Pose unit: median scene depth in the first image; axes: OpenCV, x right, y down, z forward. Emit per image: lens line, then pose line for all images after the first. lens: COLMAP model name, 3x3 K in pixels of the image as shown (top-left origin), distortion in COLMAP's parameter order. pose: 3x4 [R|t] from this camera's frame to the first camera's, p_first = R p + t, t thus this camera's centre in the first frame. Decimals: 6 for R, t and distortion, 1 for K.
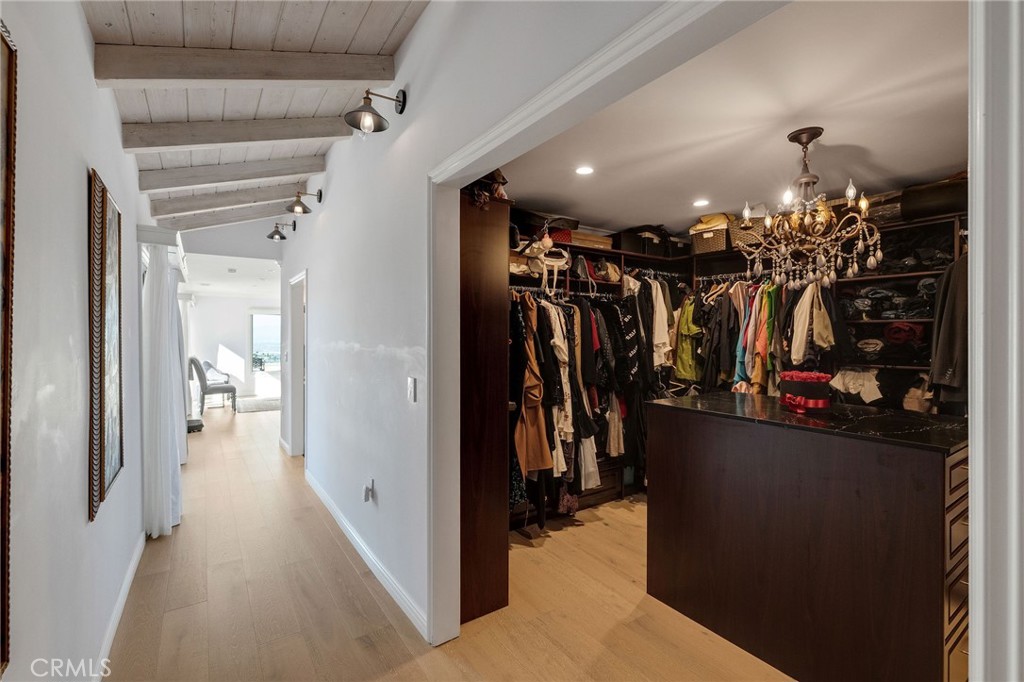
lens RADIAL K [[448.3, 0, 510.2], [0, 448.3, 337.8], [0, 0, 1]] dist [0.013909, -0.000760]
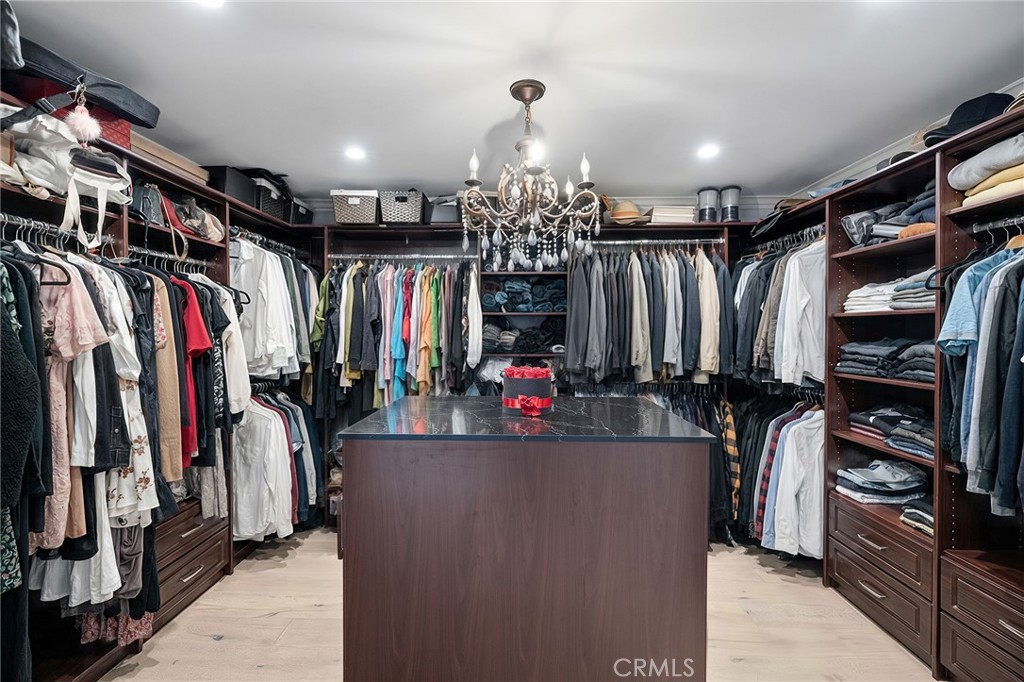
lens RADIAL K [[448.3, 0, 507.9], [0, 448.3, 340.3], [0, 0, 1]] dist [0.013909, -0.000760]
pose [[0.593603, -0.023194, 0.804424, -0.040266], [0.010973, 0.999725, 0.020727, 0.003292], [-0.804684, -0.003476, 0.593694, 0.329879]]
